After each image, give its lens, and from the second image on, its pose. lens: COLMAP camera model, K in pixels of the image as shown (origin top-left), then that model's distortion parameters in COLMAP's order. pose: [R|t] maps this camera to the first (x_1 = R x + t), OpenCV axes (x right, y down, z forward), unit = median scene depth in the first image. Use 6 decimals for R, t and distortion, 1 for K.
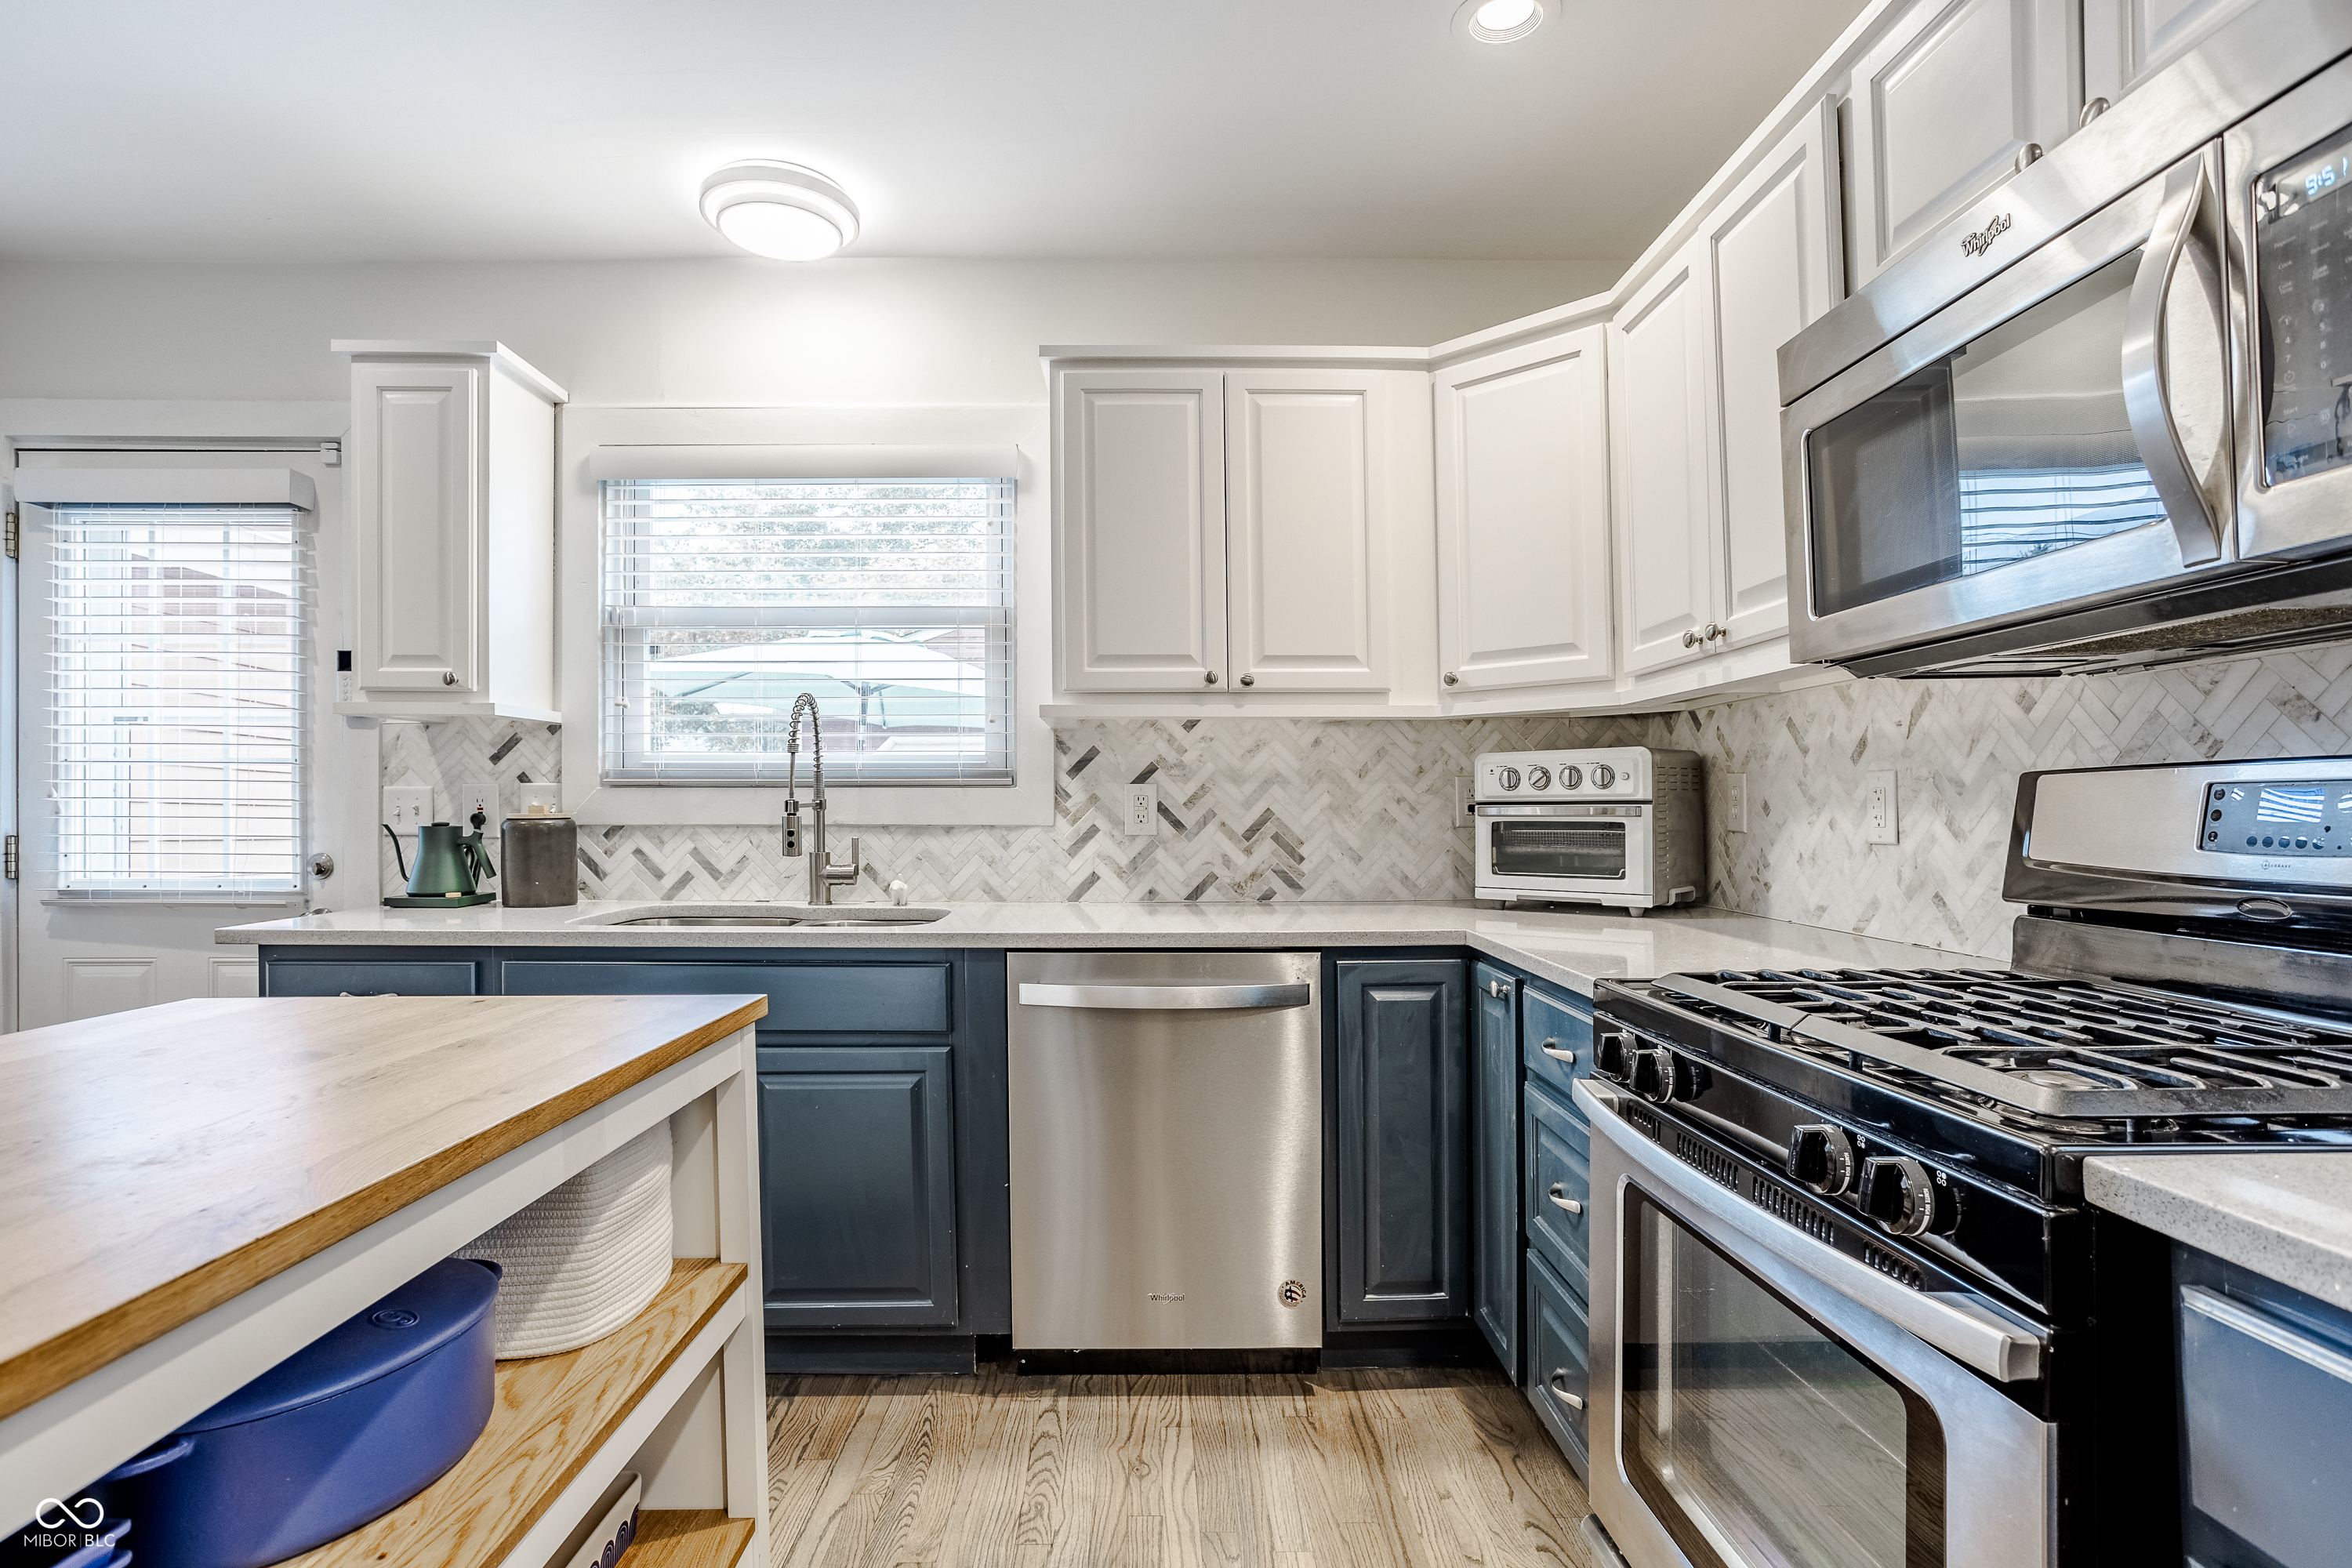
lens RADIAL K [[1175.8, 0, 1176.0], [0, 1175.8, 784.0], [0, 0, 1]] dist [-0.060835, 0.035240]
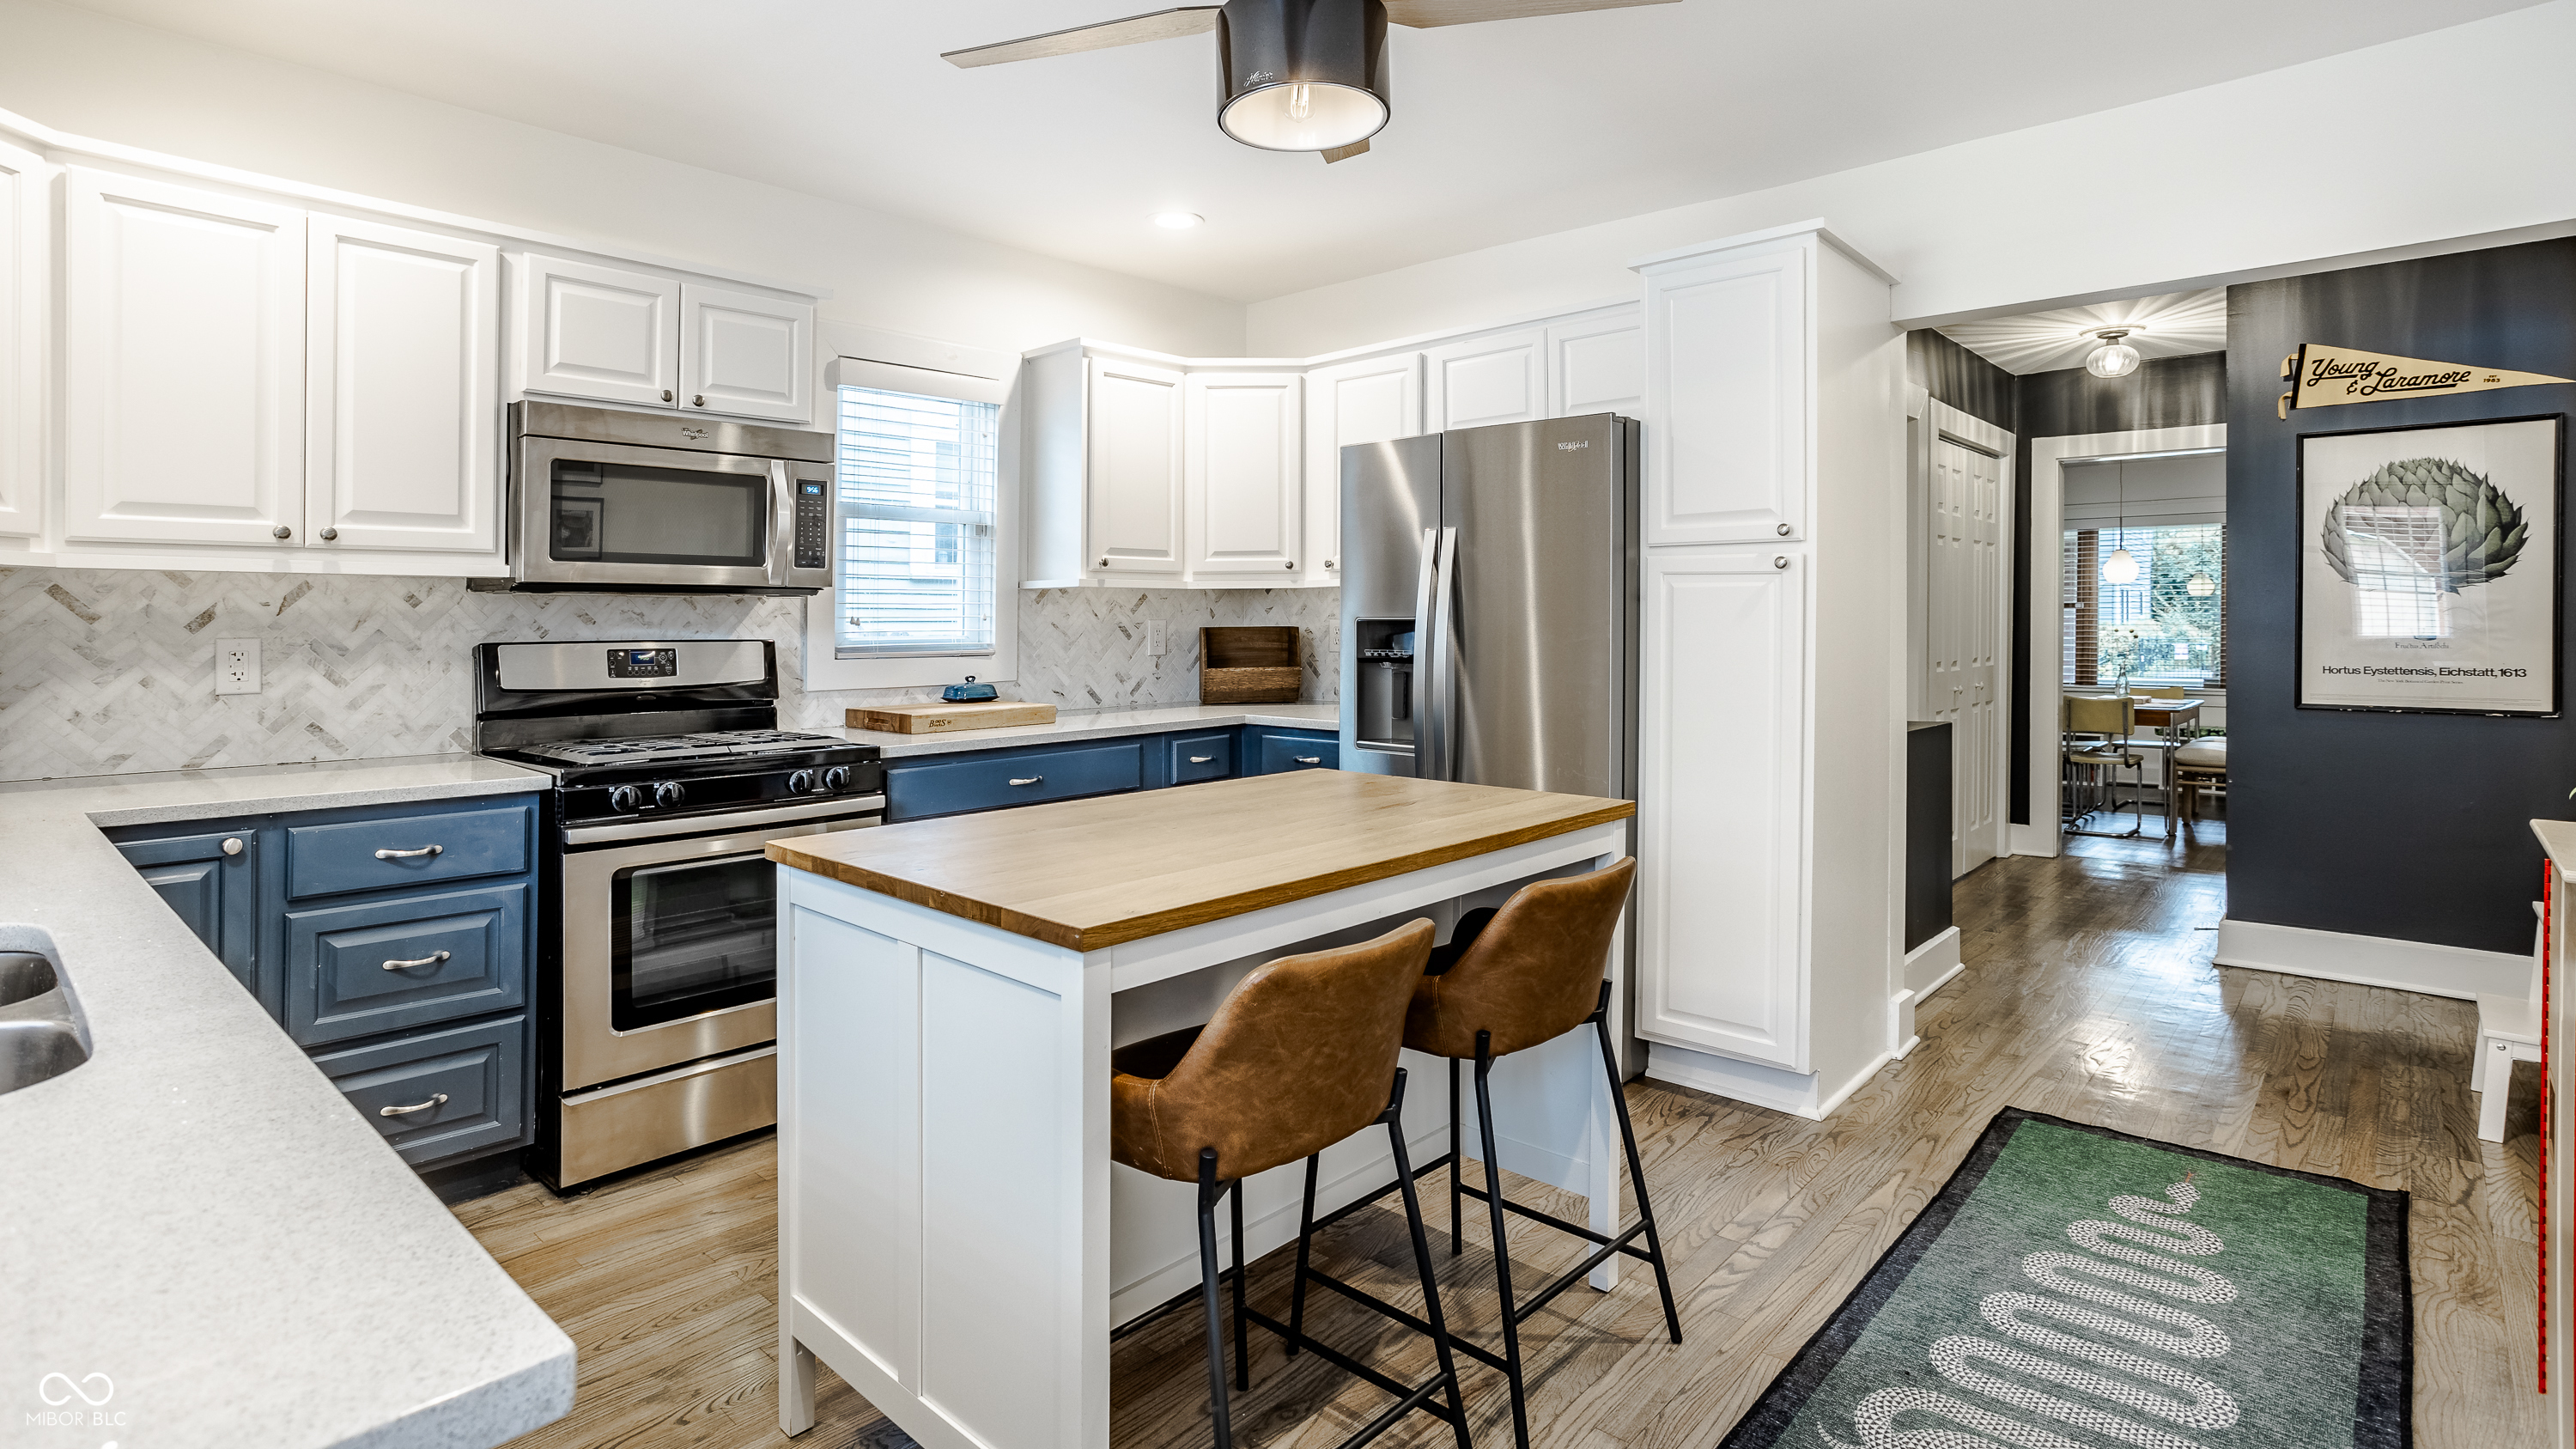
lens RADIAL K [[1262.2, 0, 1284.6], [0, 1262.2, 576.6], [0, 0, 1]] dist [-0.041811, 0.029509]
pose [[-0.716097, 0.033146, 0.697213, -0.935171], [-0.007666, 0.998438, -0.055340, -0.009422], [-0.697958, -0.044973, -0.714725, 0.898498]]
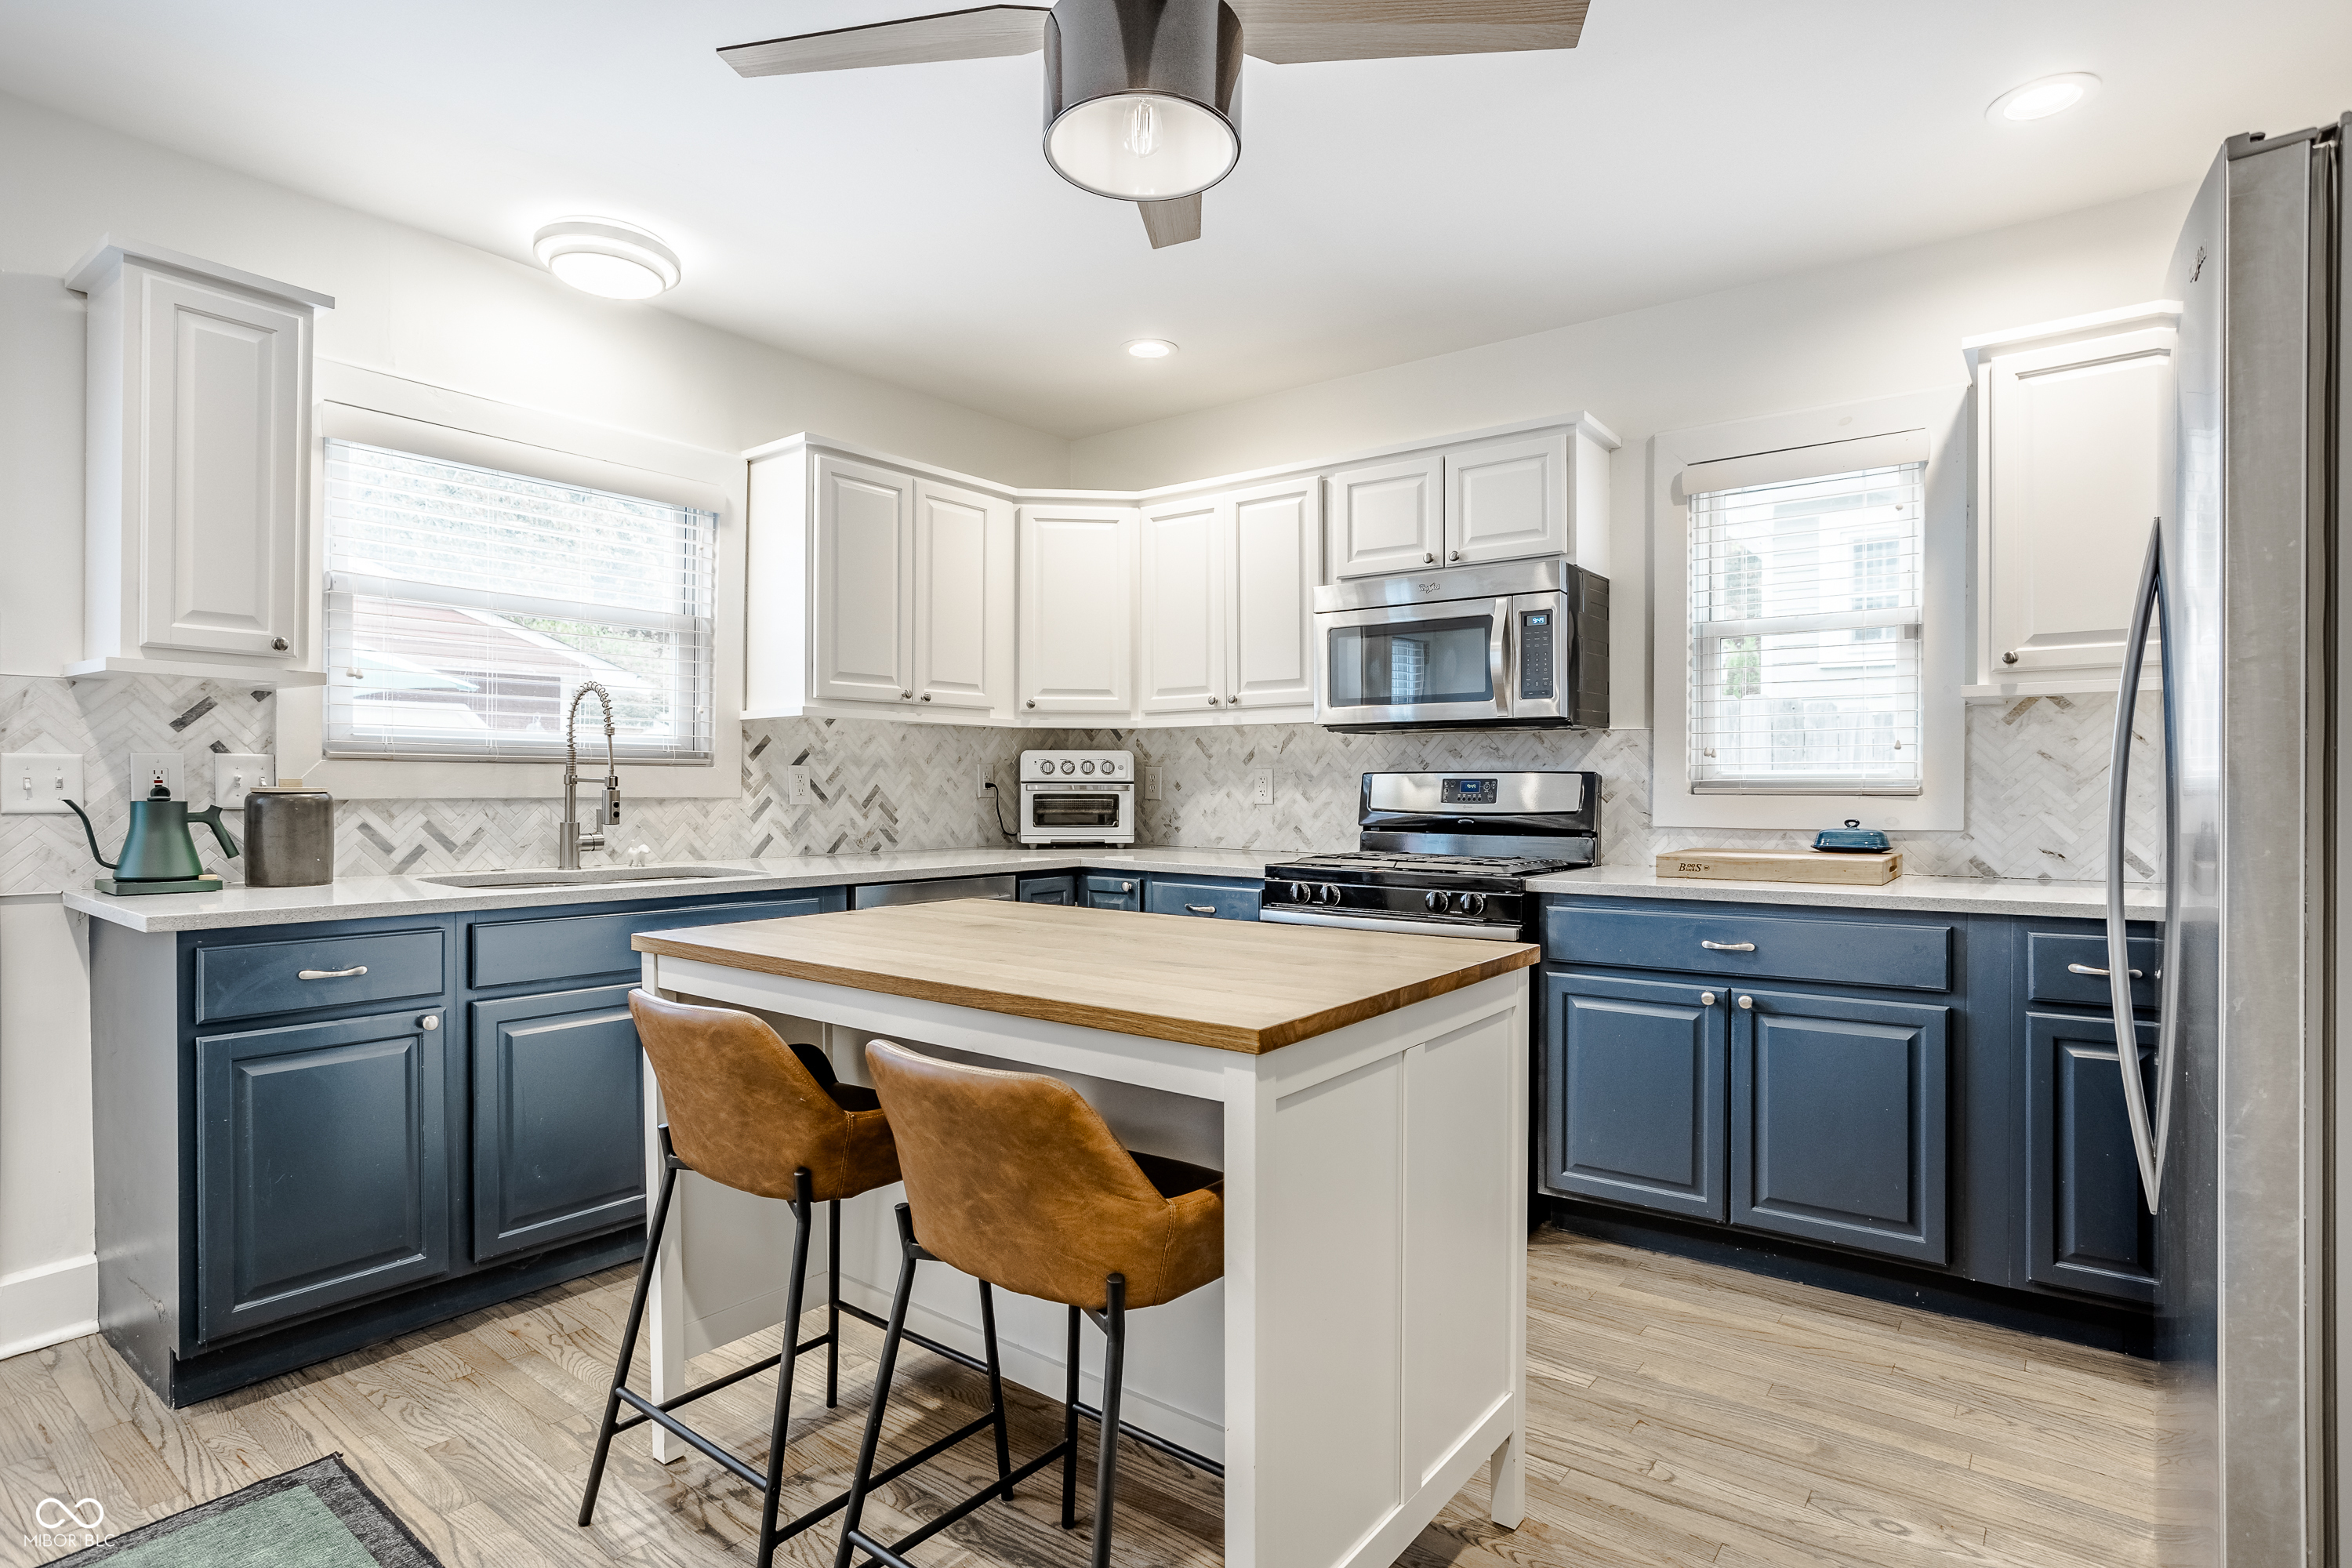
lens RADIAL K [[1175.8, 0, 1176.0], [0, 1175.8, 784.0], [0, 0, 1]] dist [-0.060835, 0.035240]
pose [[0.624561, 0.005100, 0.780959, -0.861163], [-0.021334, 0.999717, 0.010532, -0.002347], [-0.780684, -0.023239, 0.624493, -0.148190]]
